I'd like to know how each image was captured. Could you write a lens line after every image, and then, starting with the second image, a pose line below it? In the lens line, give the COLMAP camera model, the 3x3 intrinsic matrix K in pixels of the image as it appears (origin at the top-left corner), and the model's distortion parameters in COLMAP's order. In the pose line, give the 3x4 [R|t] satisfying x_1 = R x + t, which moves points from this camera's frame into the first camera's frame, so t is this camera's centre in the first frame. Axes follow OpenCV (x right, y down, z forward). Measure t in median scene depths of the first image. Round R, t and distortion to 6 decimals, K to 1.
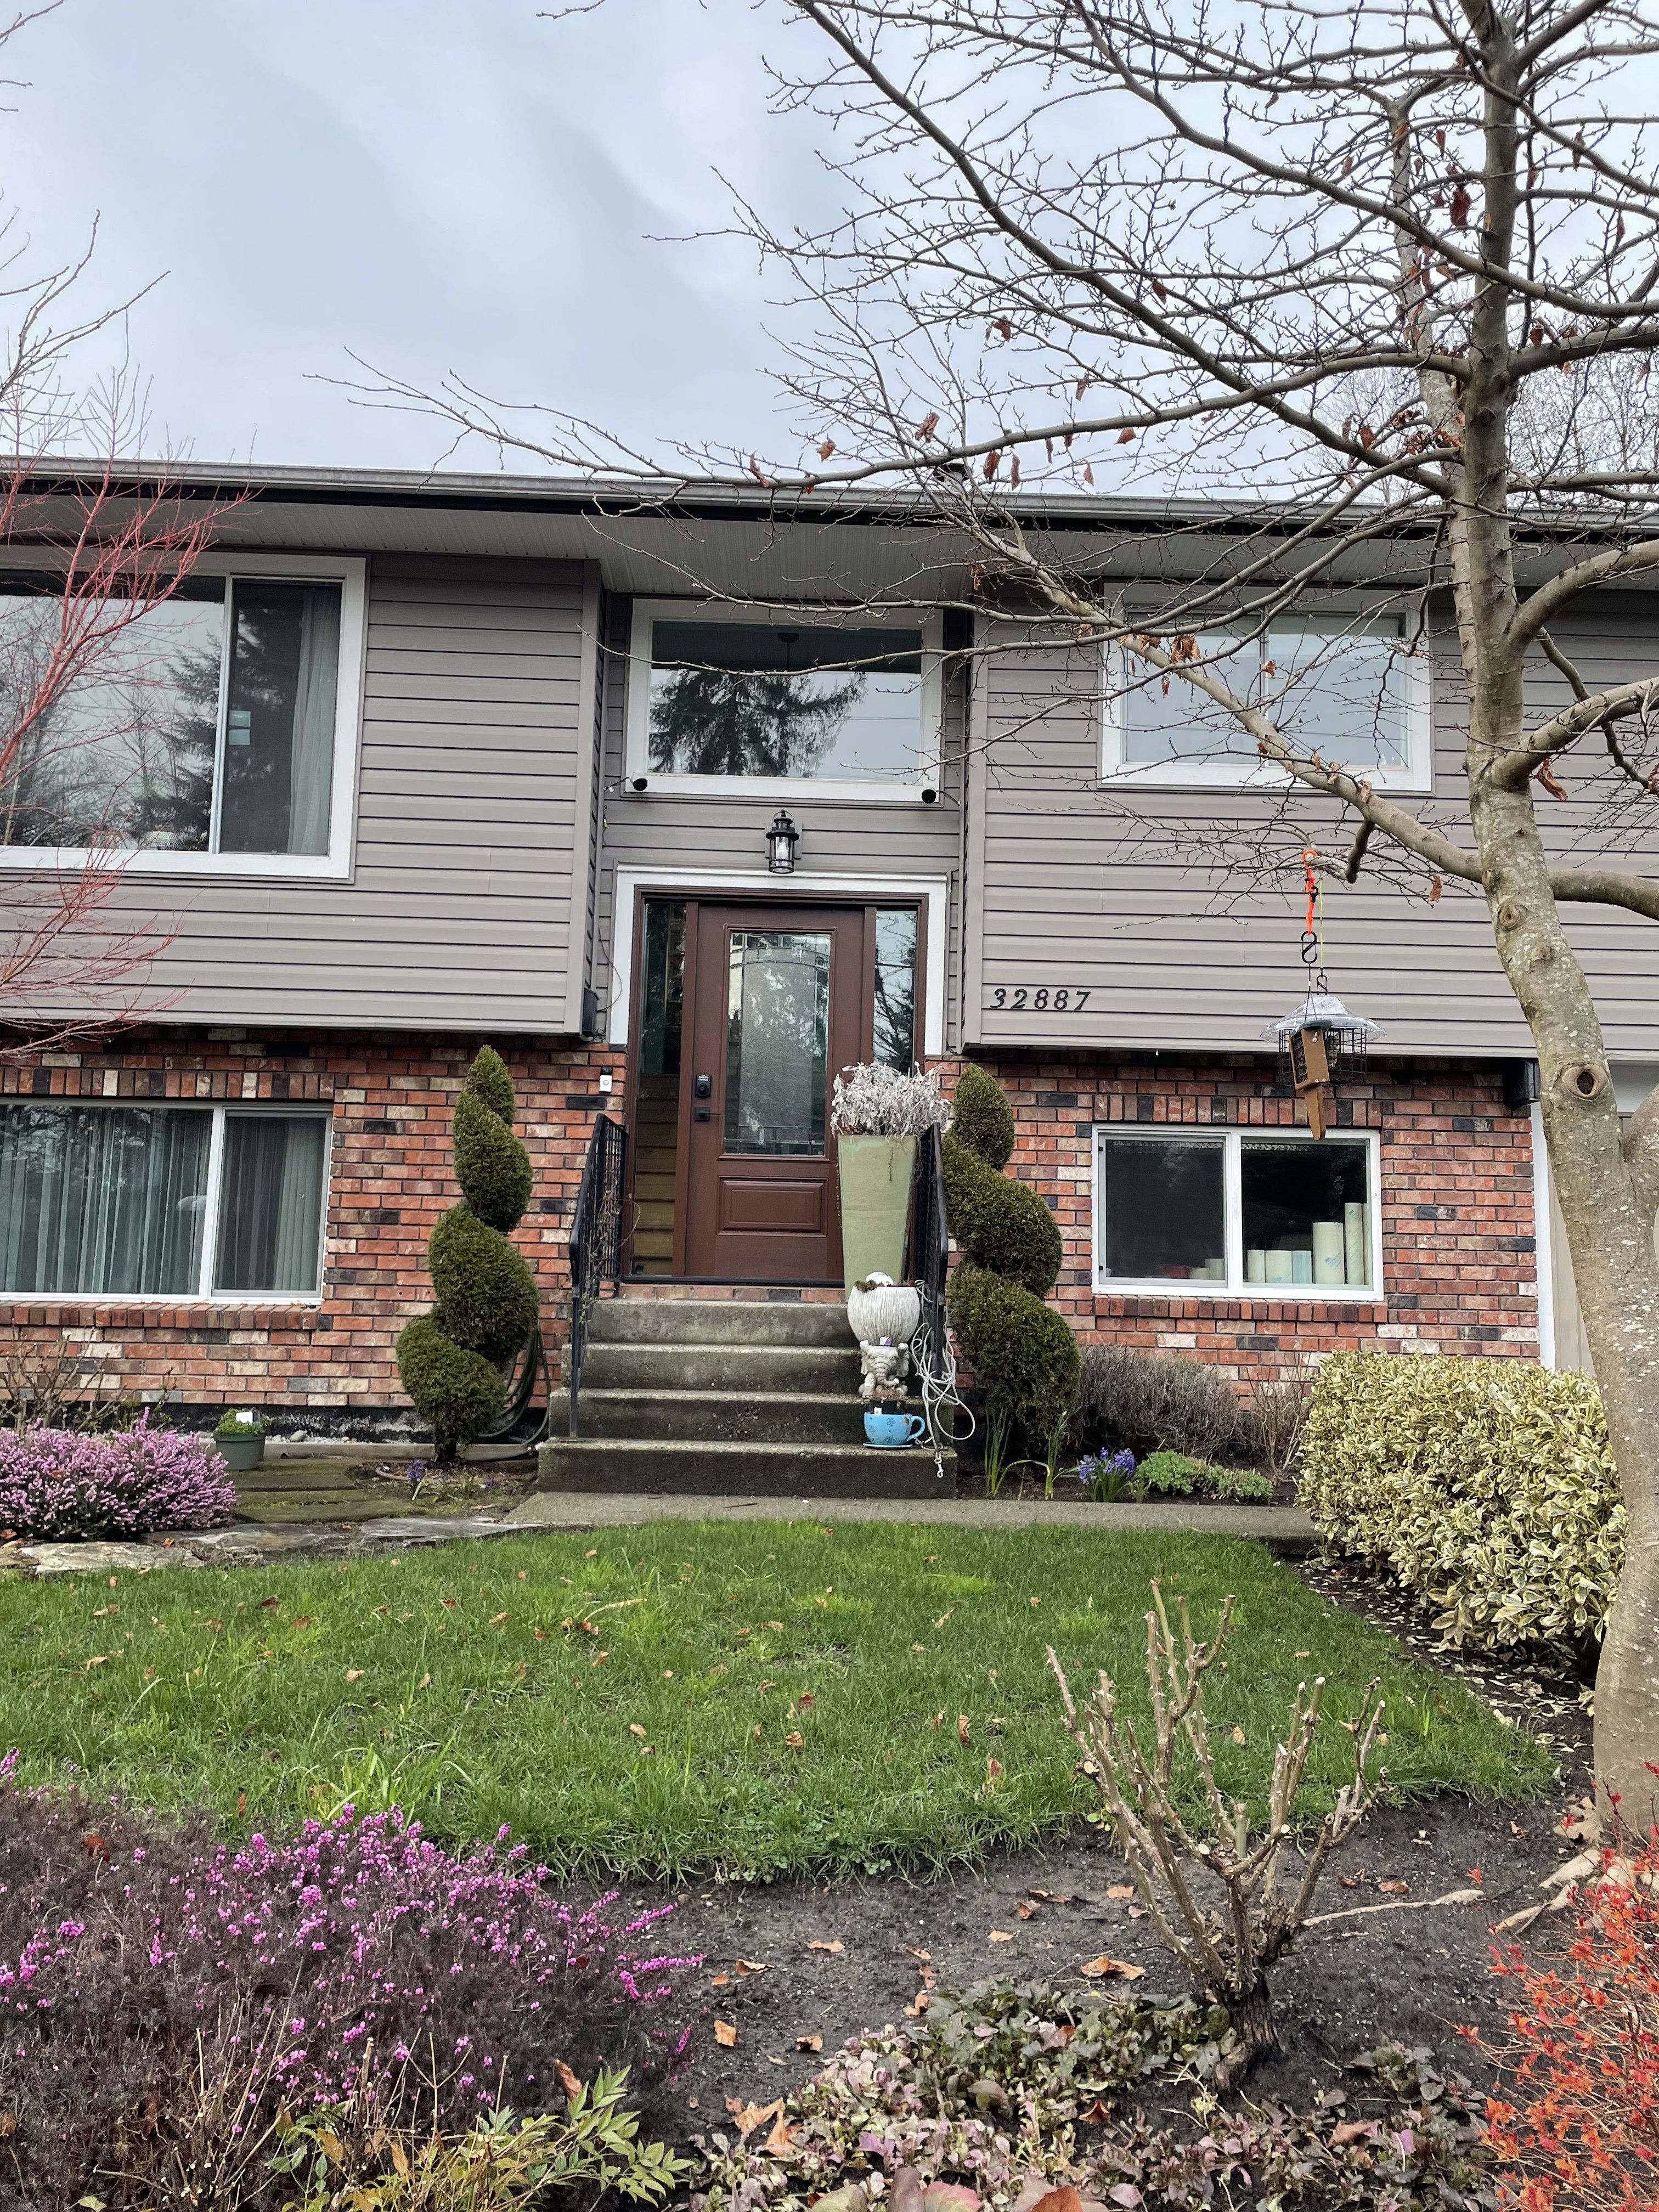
lens RADIAL K [[1677.7, 0, 858.1], [0, 1677.7, 1102.9], [0, 0, 1]] dist [0.081885, -0.109862]
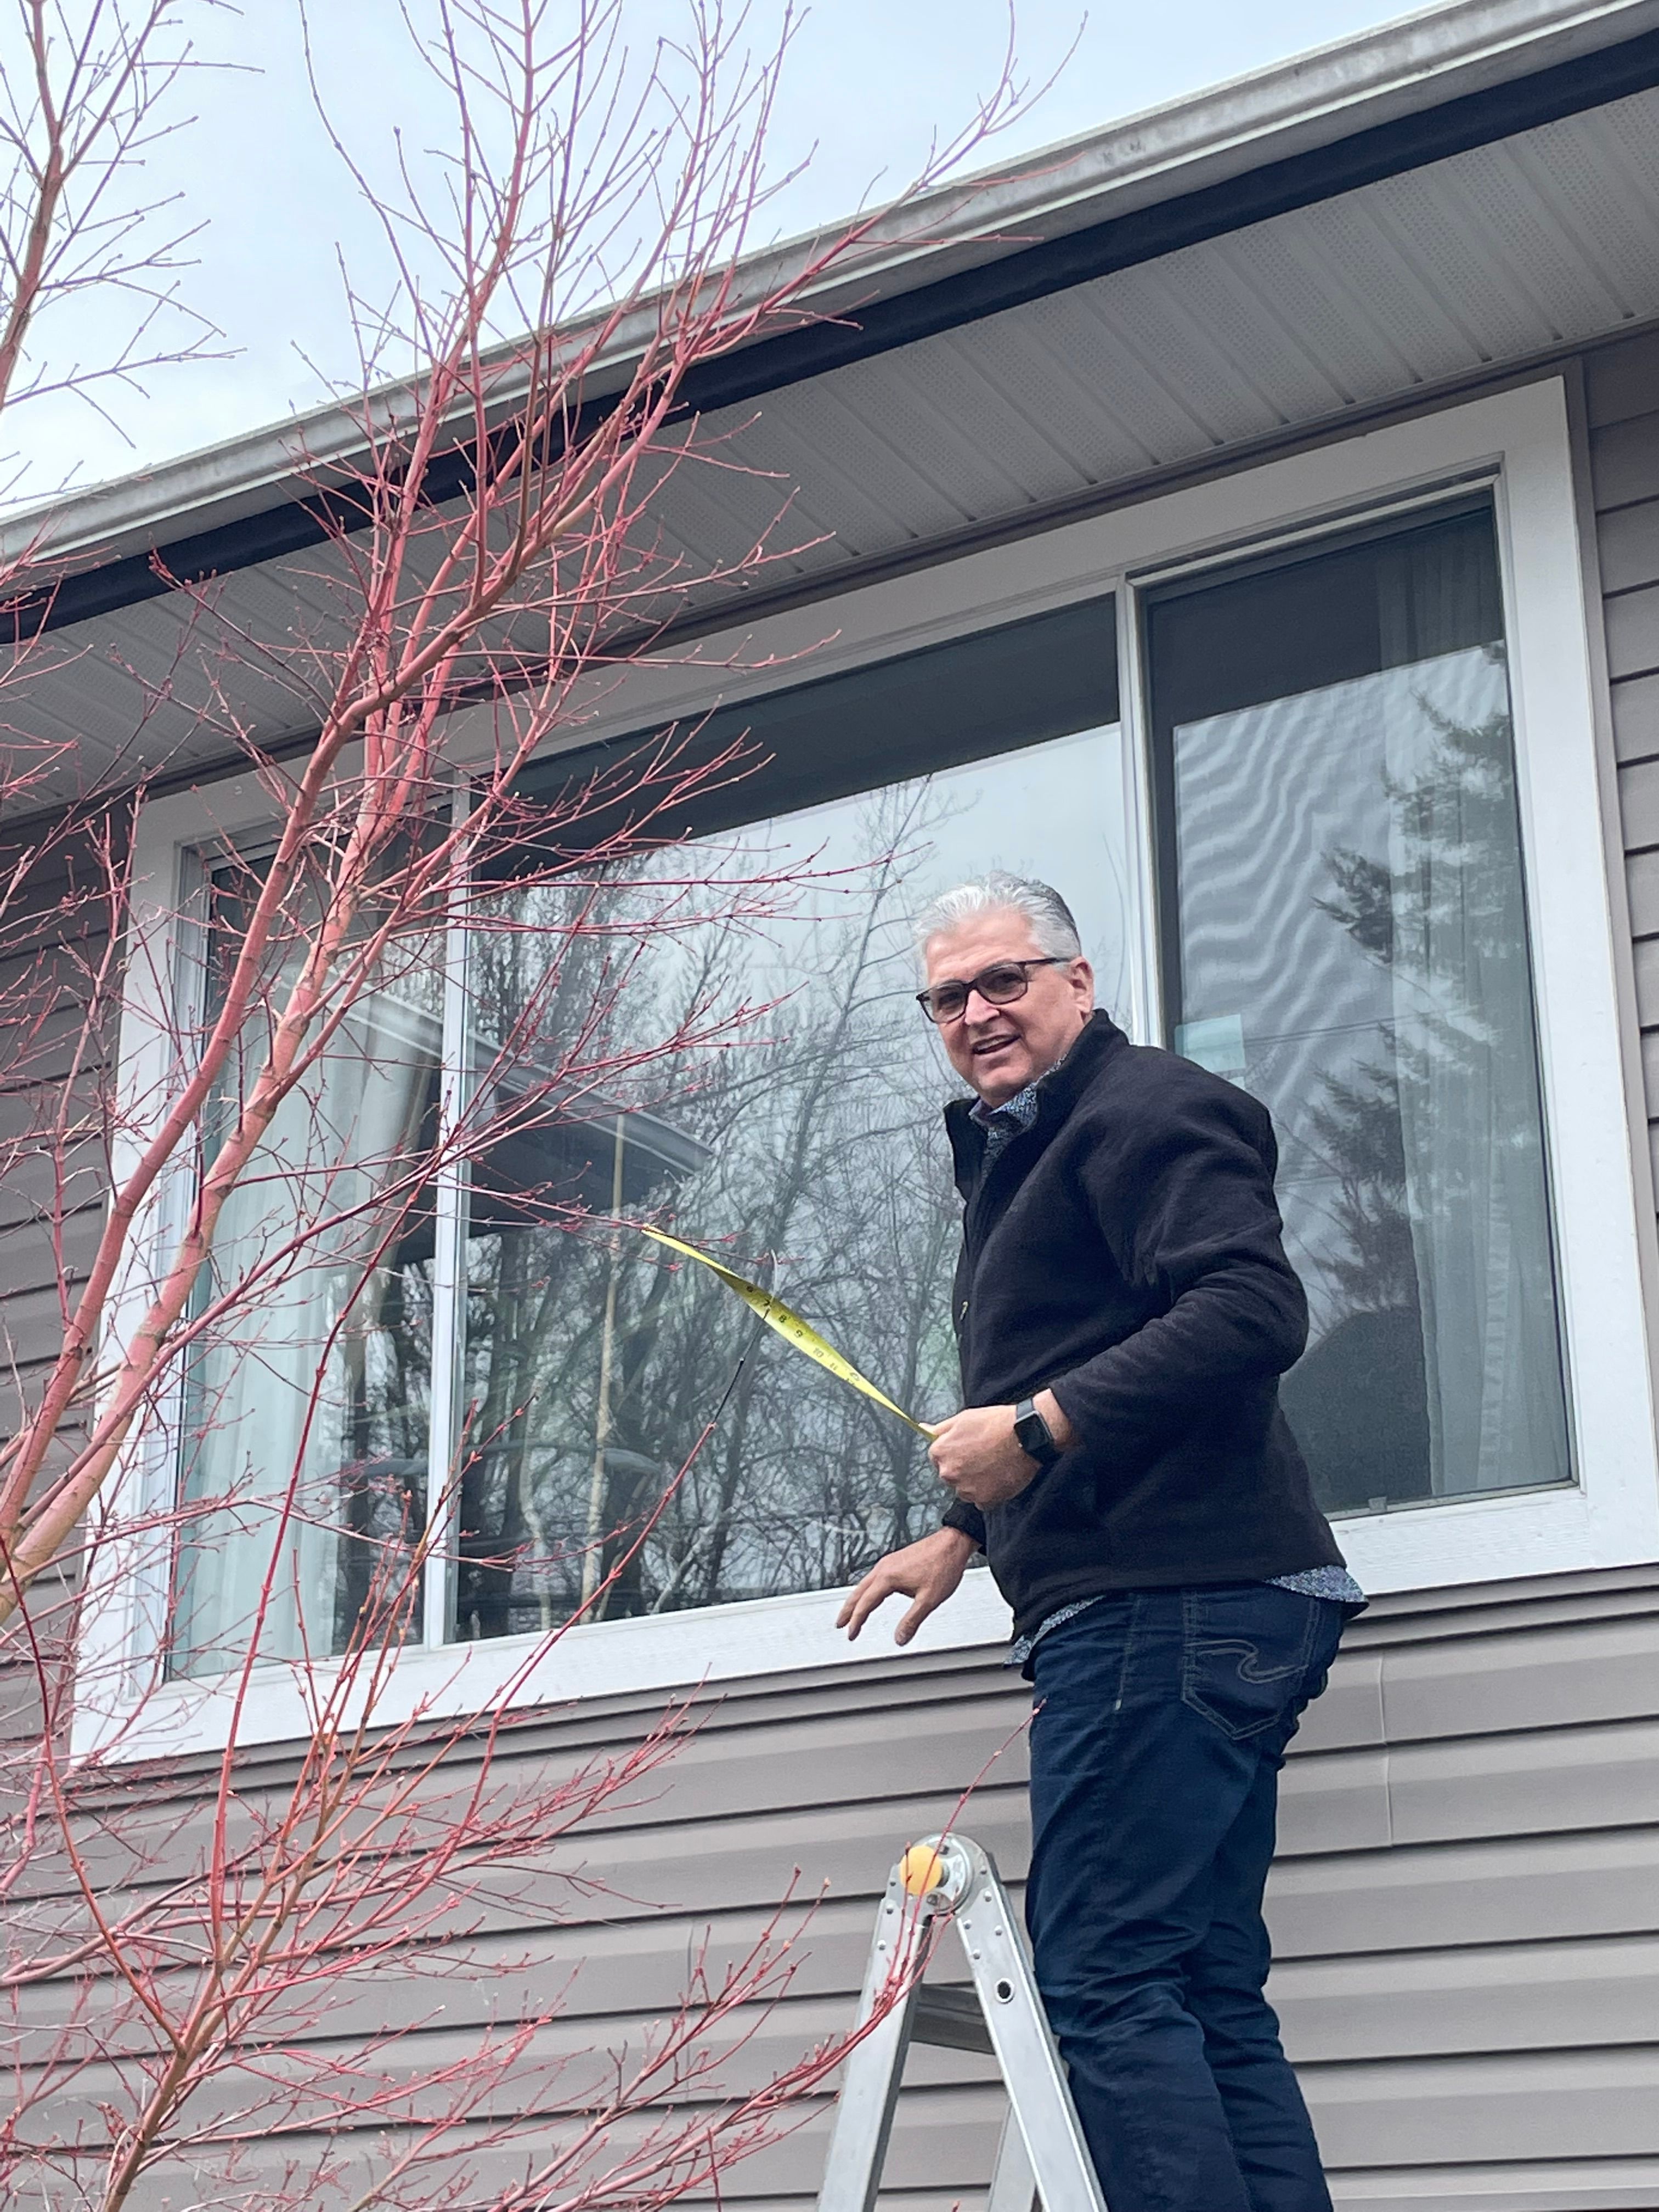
lens RADIAL K [[3644.3, 0, 826.4], [0, 3644.3, 1134.1], [0, 0, 1]] dist [0.038051, -0.008601]
pose [[0.843274, -0.209845, -0.494827, -0.127854], [0.093444, 0.963855, -0.249502, -0.070830], [0.529299, 0.164160, 0.832403, 0.478725]]
